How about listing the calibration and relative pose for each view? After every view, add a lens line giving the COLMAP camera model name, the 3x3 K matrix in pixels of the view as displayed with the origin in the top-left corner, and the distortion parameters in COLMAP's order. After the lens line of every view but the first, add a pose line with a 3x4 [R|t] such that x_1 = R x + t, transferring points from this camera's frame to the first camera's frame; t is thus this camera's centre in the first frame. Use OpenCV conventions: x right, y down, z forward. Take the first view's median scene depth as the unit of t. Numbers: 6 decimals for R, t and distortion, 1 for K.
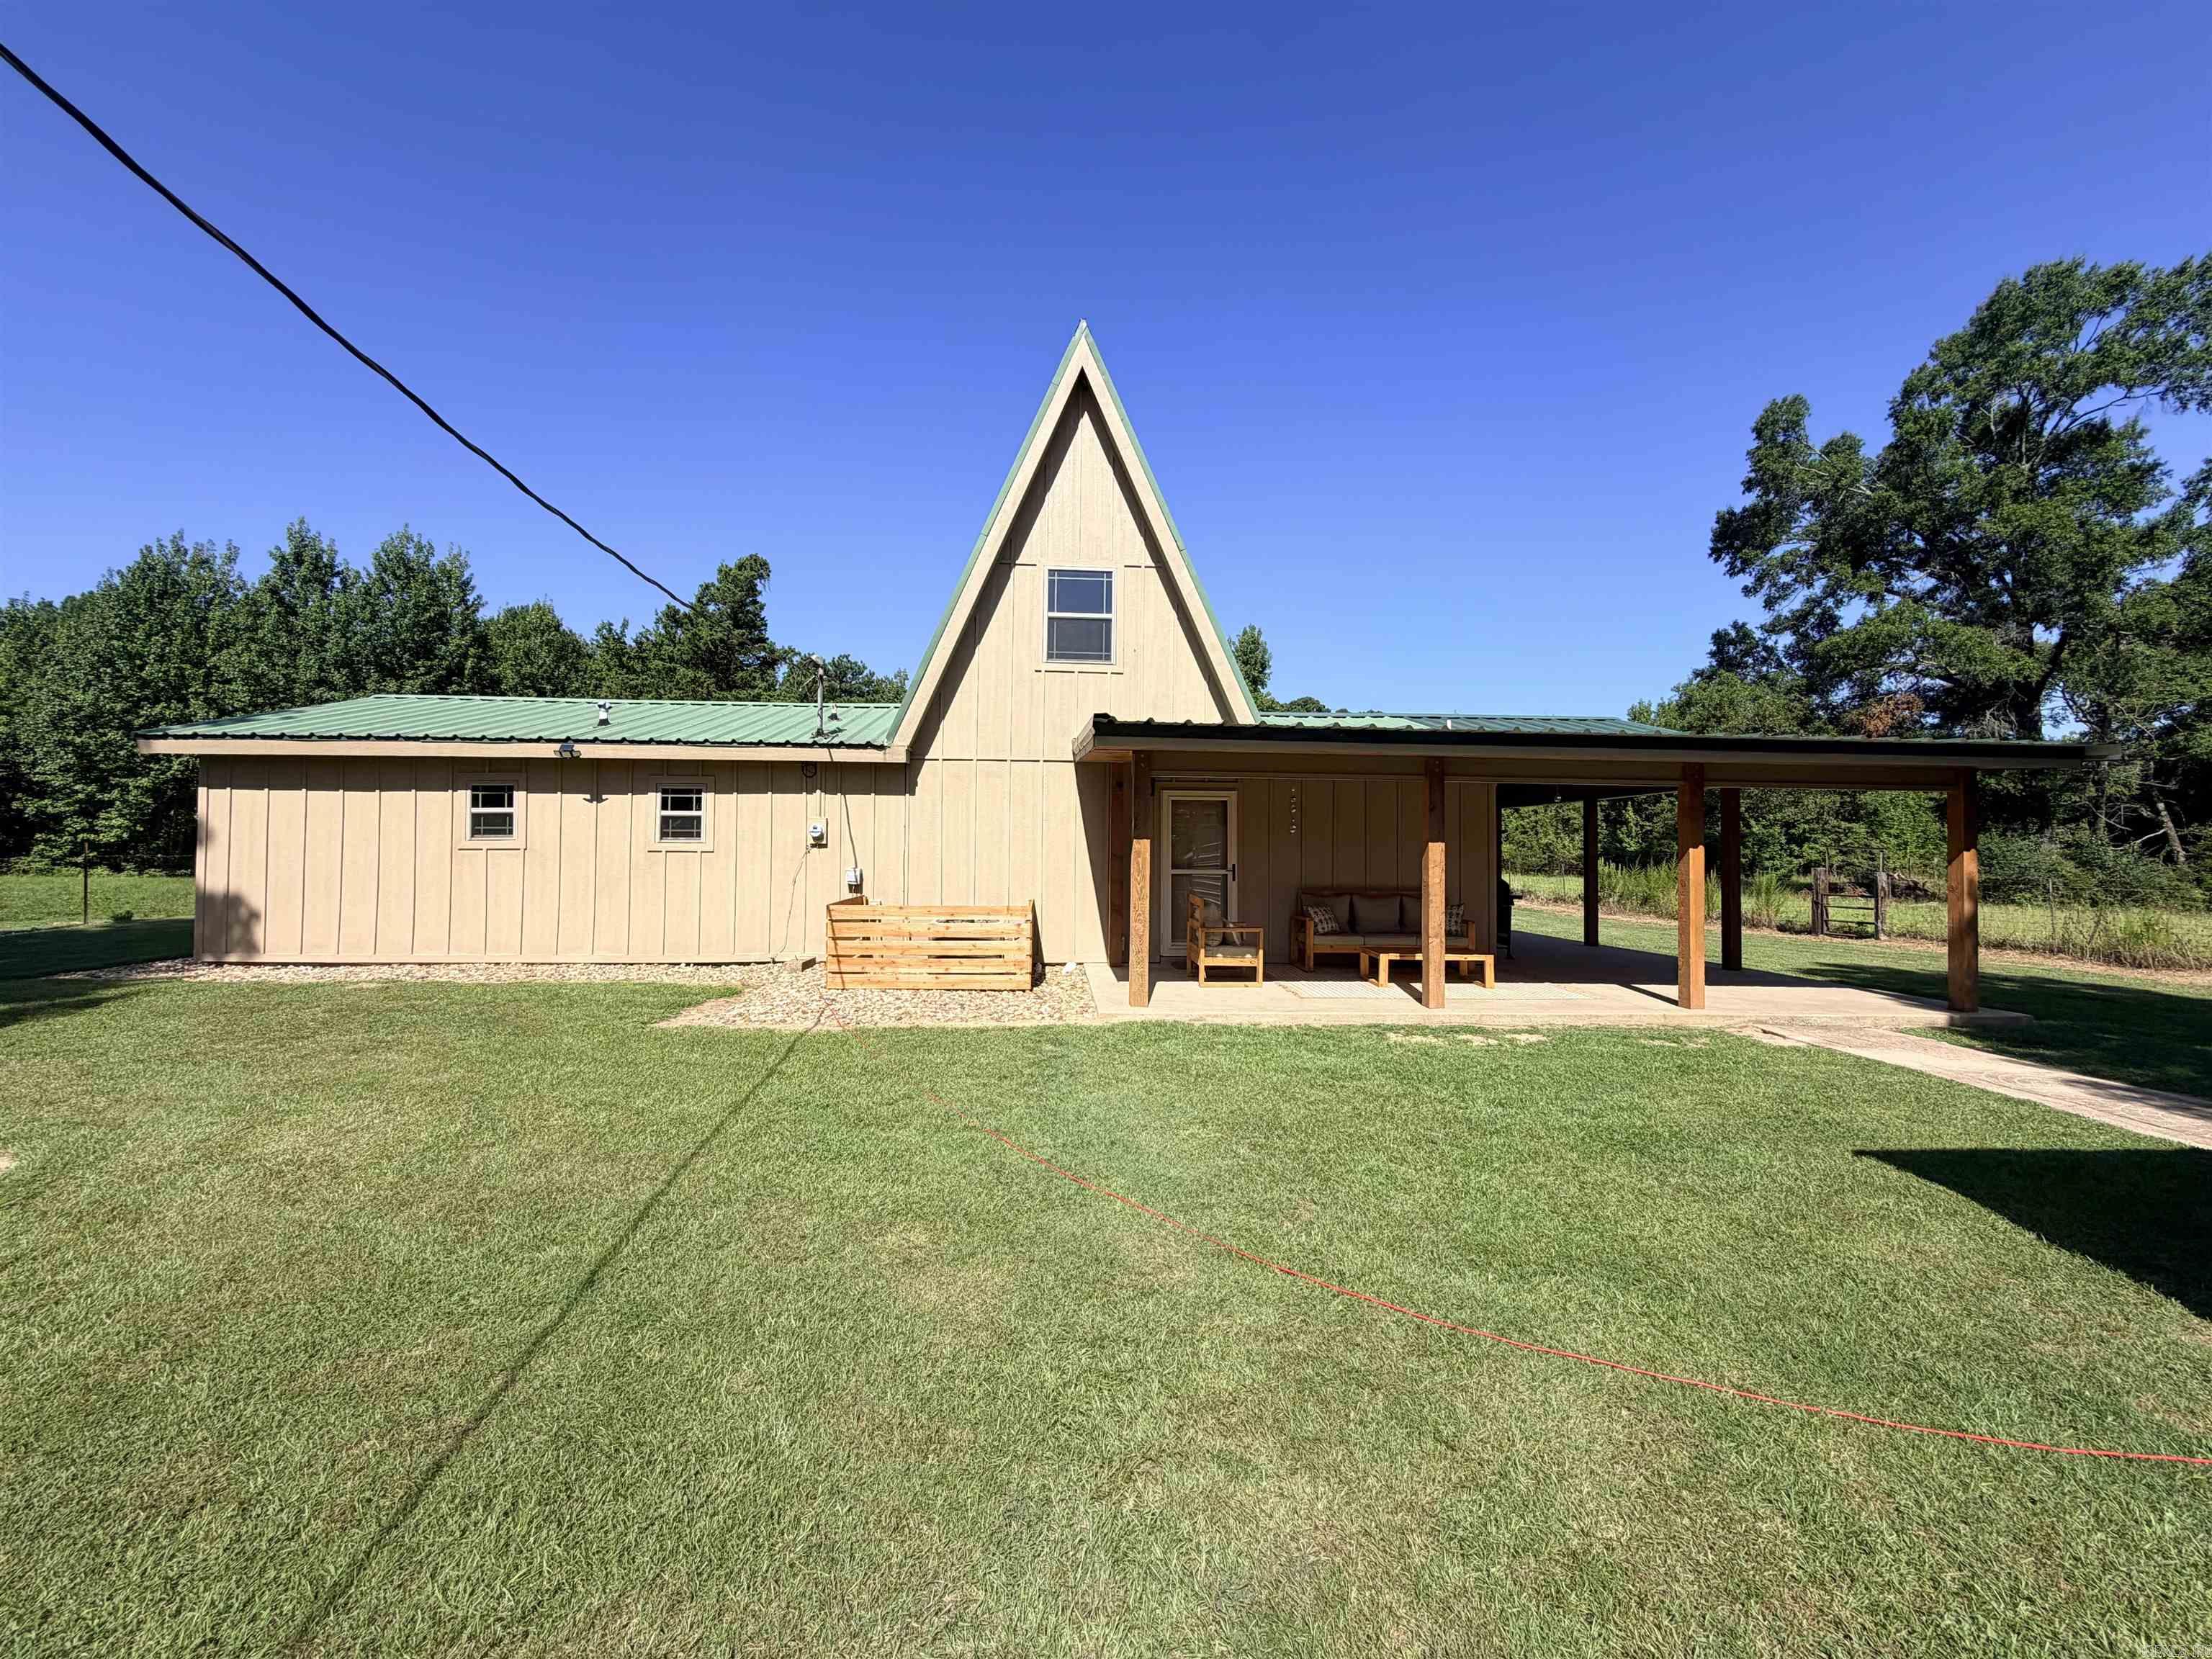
lens RADIAL K [[895.9, 0, 1105.2], [0, 895.9, 835.2], [0, 0, 1]] dist [0.000542, -0.000100]
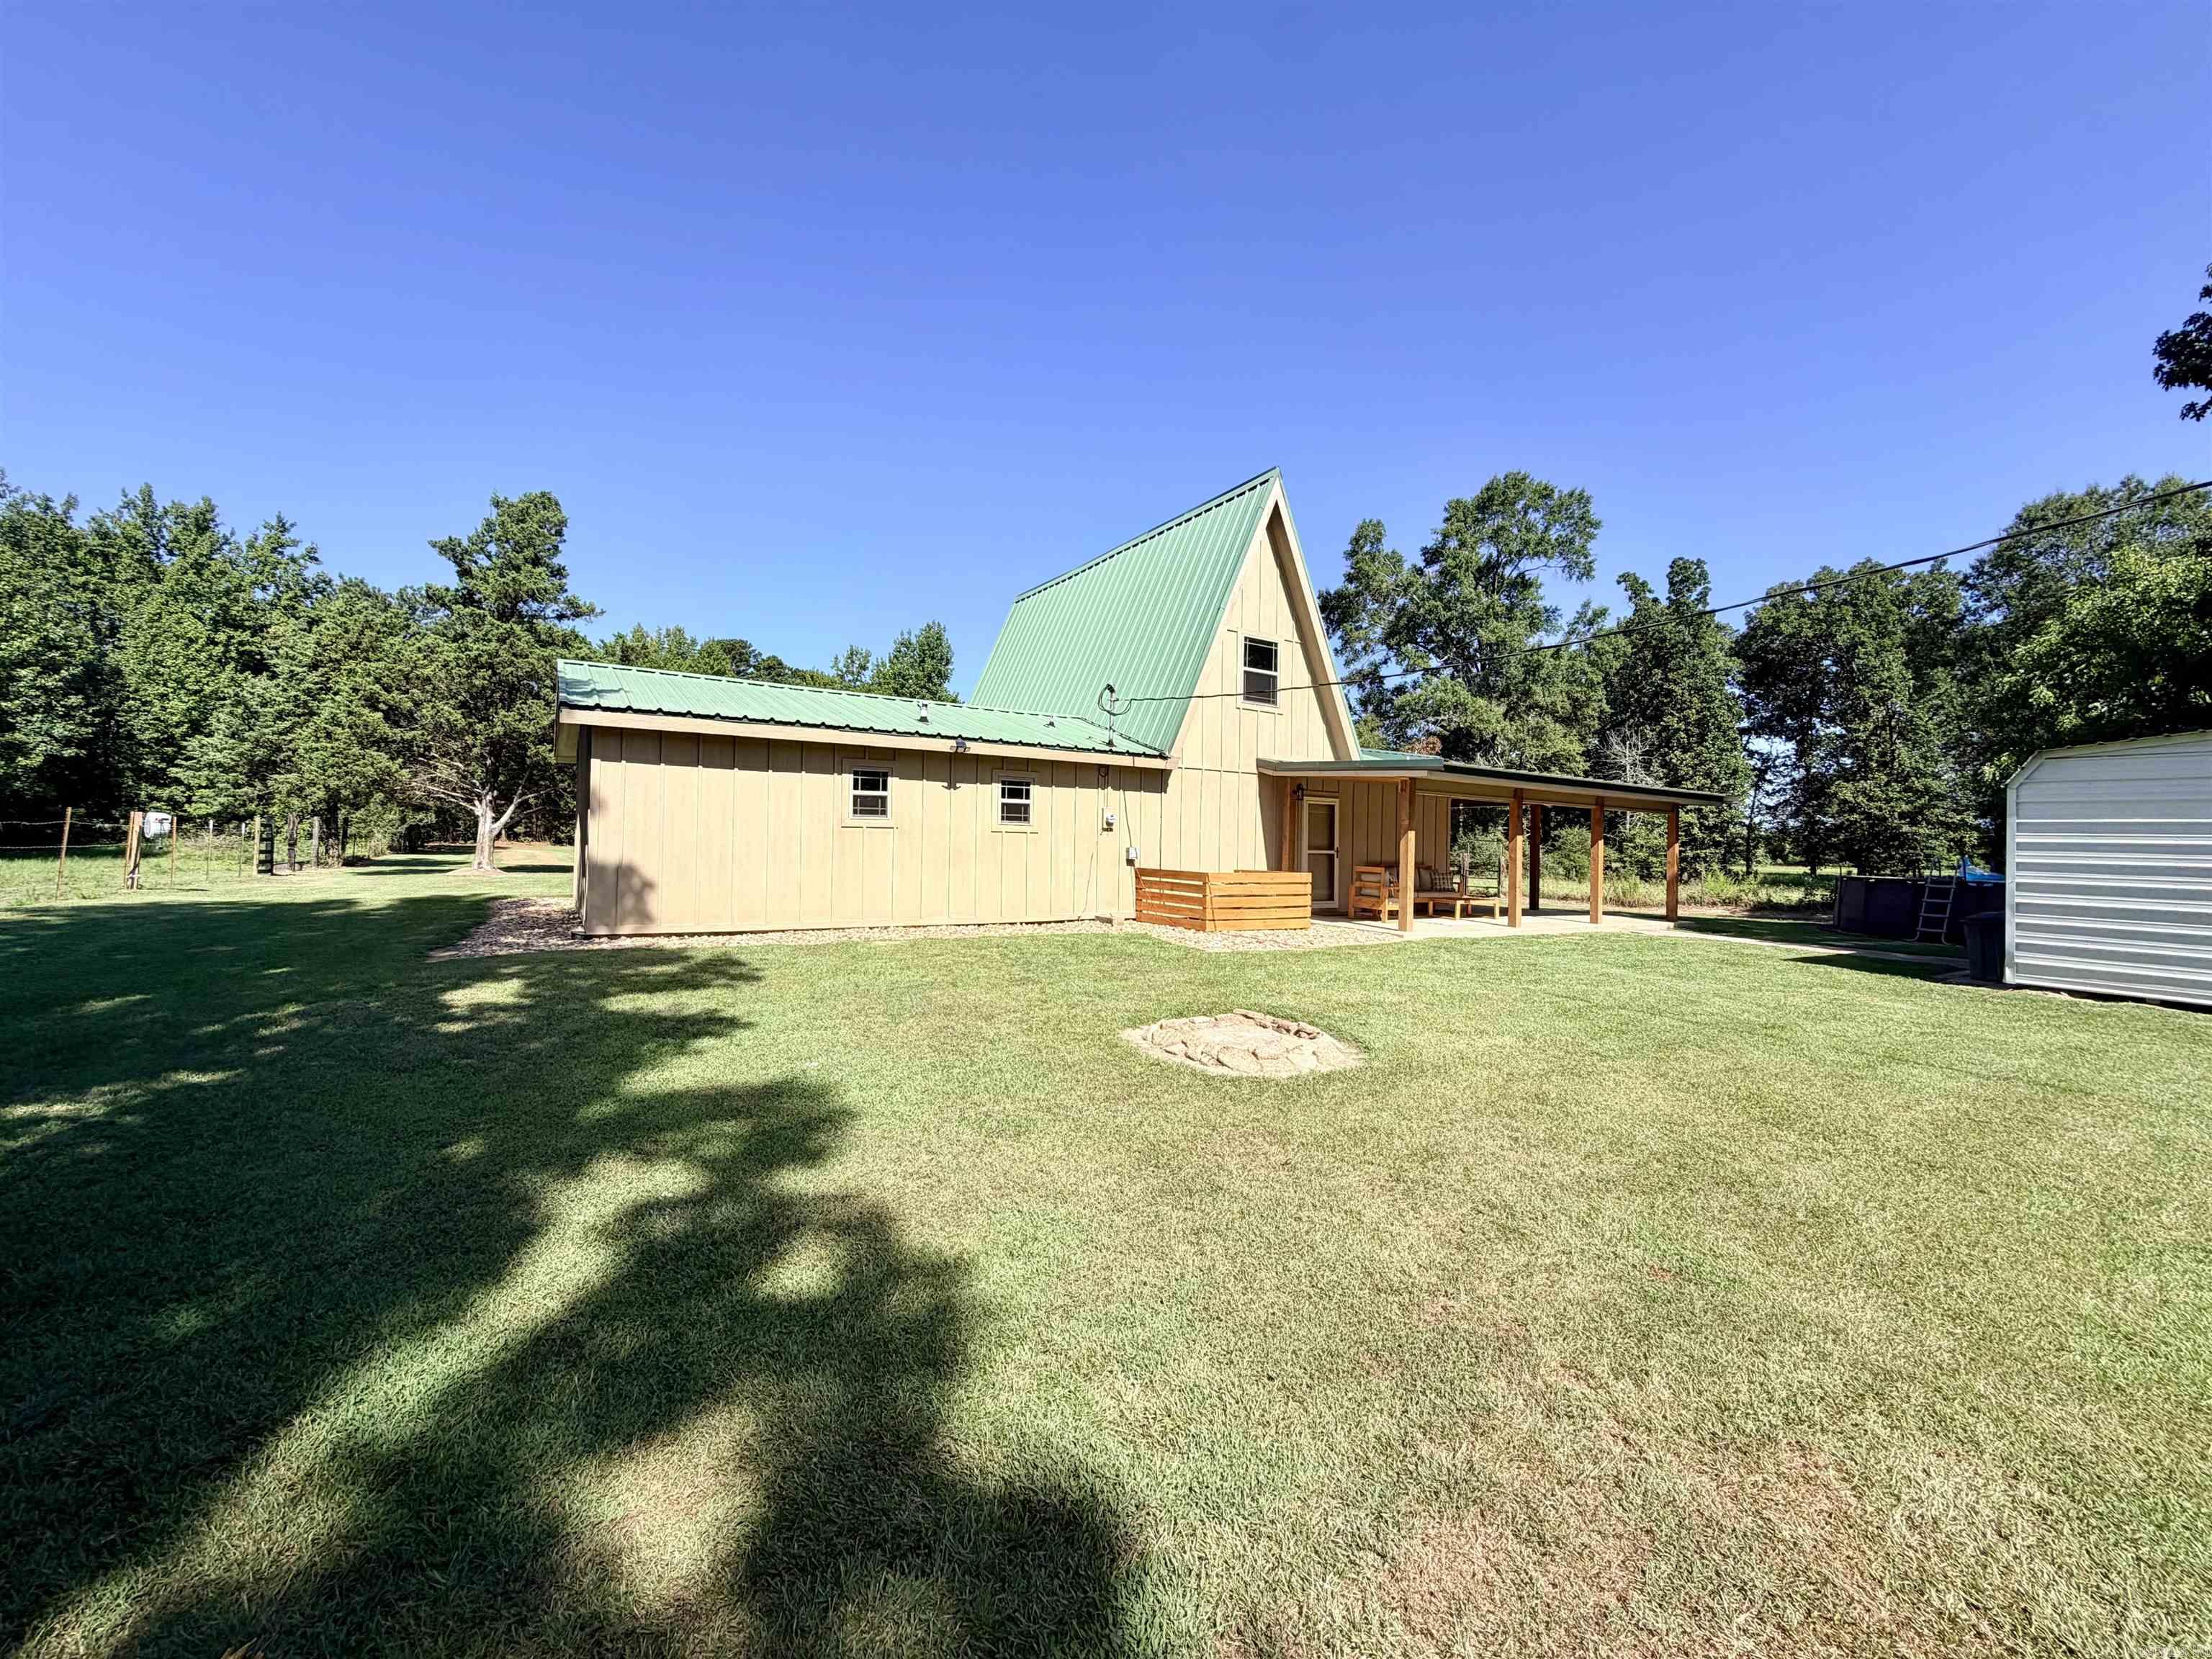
lens RADIAL K [[895.9, 0, 1047.4], [0, 895.9, 827.2], [0, 0, 1]] dist [0.000542, -0.000100]
pose [[0.891177, 0.022688, 0.453088, -0.973420], [-0.029547, 0.999531, 0.008064, 0.000671], [-0.452692, -0.020574, 0.891429, -0.122555]]
